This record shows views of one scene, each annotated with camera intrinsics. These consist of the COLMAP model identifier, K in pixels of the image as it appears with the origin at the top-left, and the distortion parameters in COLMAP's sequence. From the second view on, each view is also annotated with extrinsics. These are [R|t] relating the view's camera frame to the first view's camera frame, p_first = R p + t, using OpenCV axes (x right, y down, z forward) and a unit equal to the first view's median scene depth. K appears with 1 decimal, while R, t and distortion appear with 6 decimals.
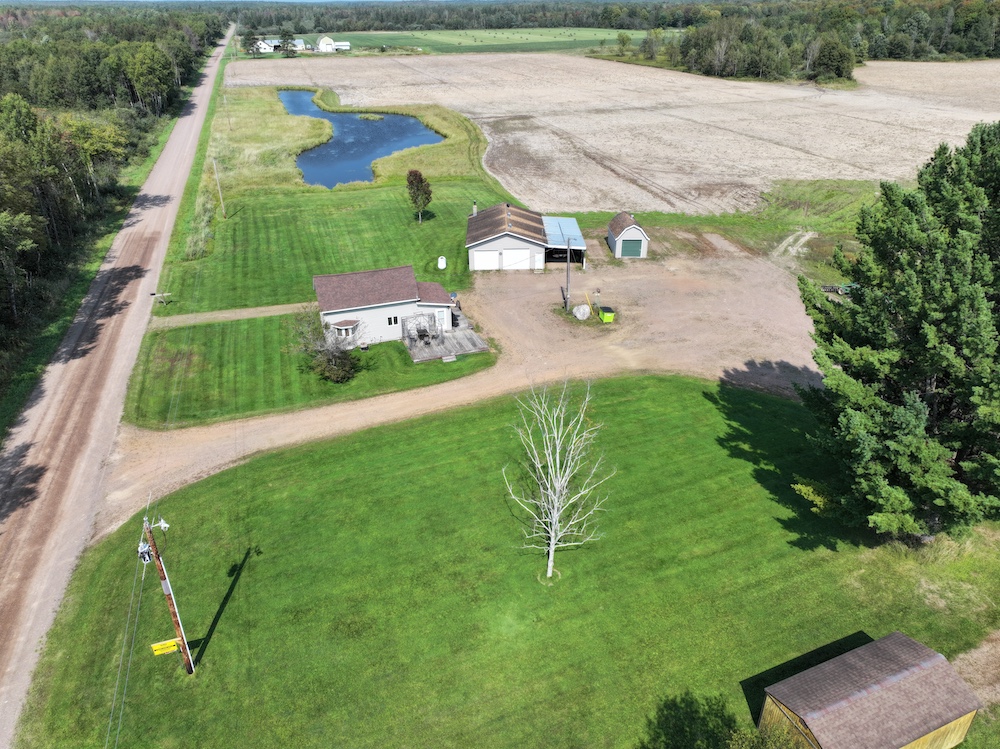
lens RADIAL K [[705.4, 0, 498.1], [0, 705.4, 373.3], [0, 0, 1]] dist [0.000538, 0.017372]
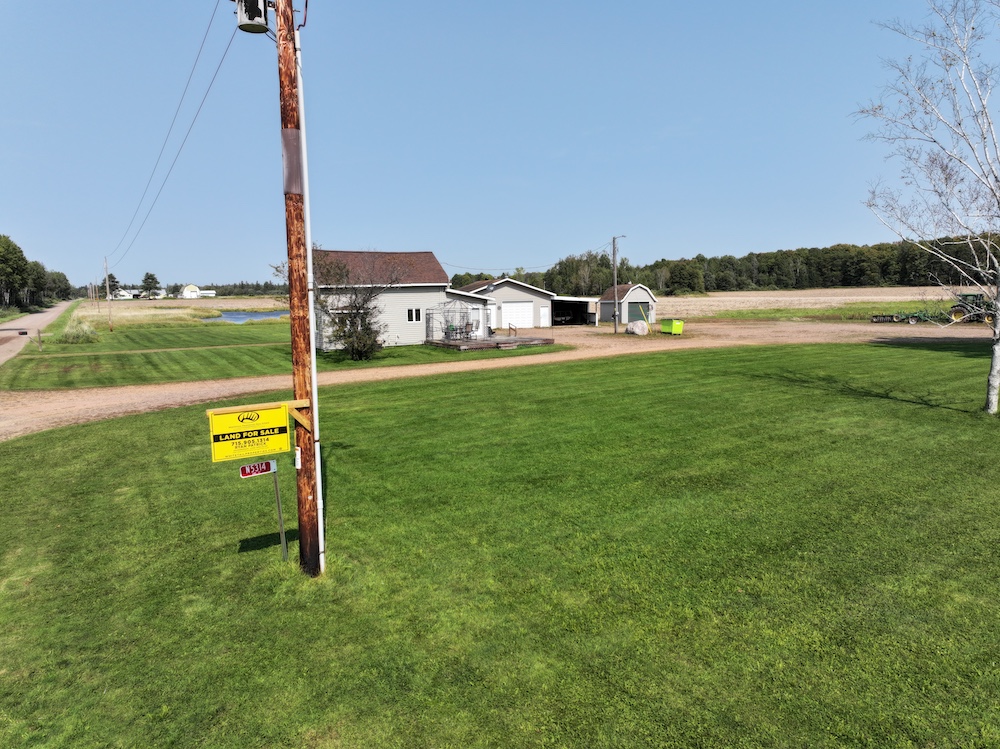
lens RADIAL K [[705.4, 0, 496.8], [0, 705.4, 376.9], [0, 0, 1]] dist [0.000538, 0.017372]
pose [[0.977357, -0.033743, 0.208892, -0.196079], [0.106518, 0.931456, -0.347913, 0.213698], [-0.182834, 0.362286, 0.913959, 0.326727]]
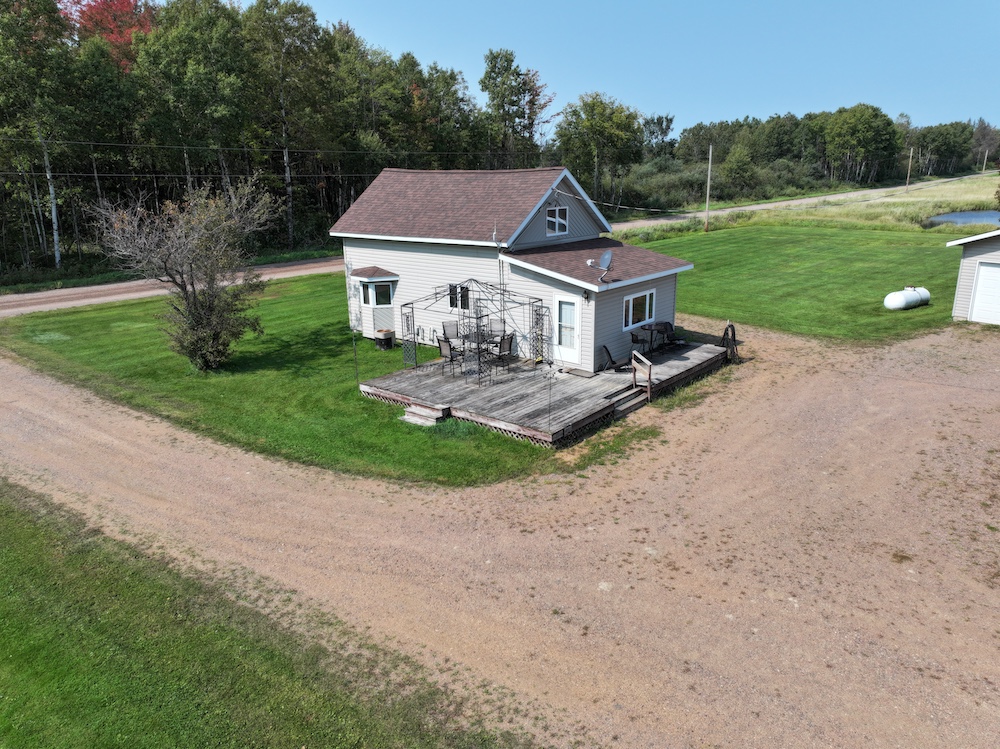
lens RADIAL K [[705.4, 0, 501.1], [0, 705.4, 371.2], [0, 0, 1]] dist [0.000538, 0.017372]
pose [[0.511281, 0.240085, -0.825197, 0.162292], [-0.390312, 0.920318, 0.025927, -0.050949], [0.765668, 0.308829, 0.564249, 0.736707]]
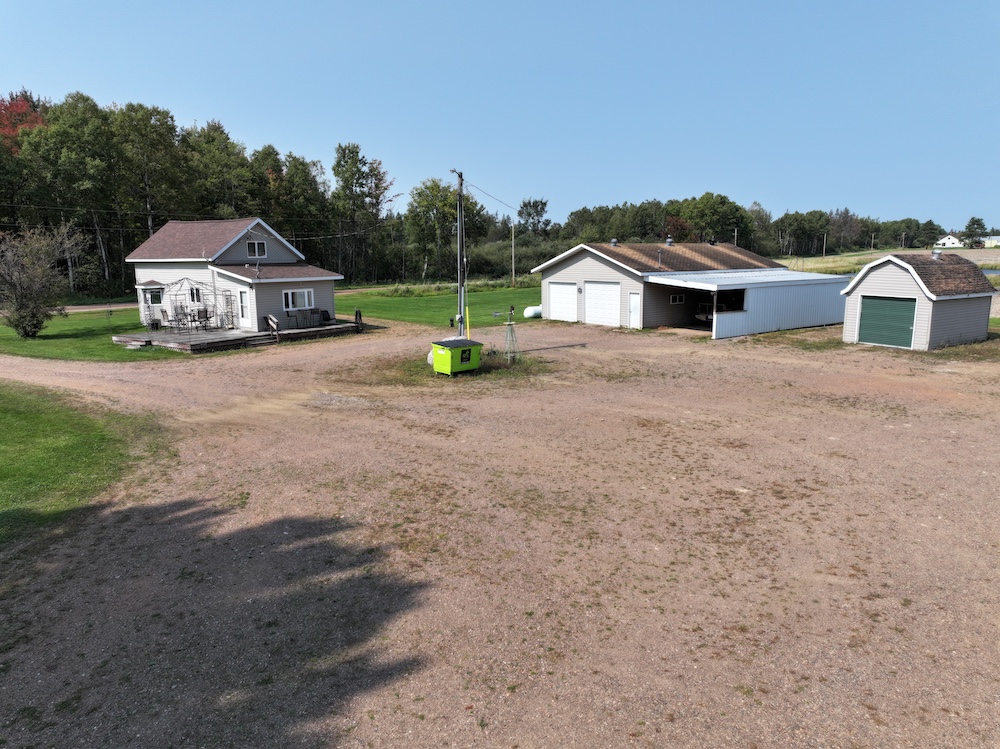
lens RADIAL K [[705.4, 0, 501.8], [0, 705.4, 376.1], [0, 0, 1]] dist [0.000538, 0.017372]
pose [[0.576277, 0.149209, -0.803518, 0.452802], [-0.377918, 0.920409, -0.100124, -0.044009], [0.724626, 0.361363, 0.586800, 0.774036]]
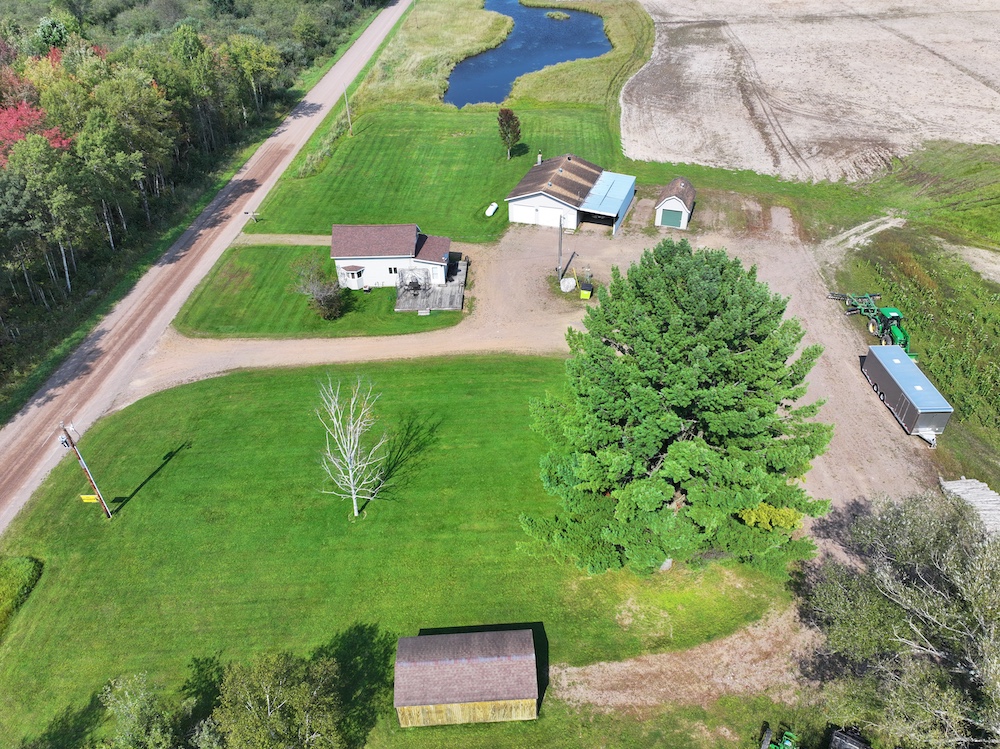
lens RADIAL K [[705.4, 0, 503.6], [0, 705.4, 373.0], [0, 0, 1]] dist [0.000538, 0.017372]
pose [[0.937426, 0.196701, -0.287301, 0.357229], [-0.145402, 0.970899, 0.190300, -0.143491], [0.316372, -0.136618, 0.938746, -0.064905]]
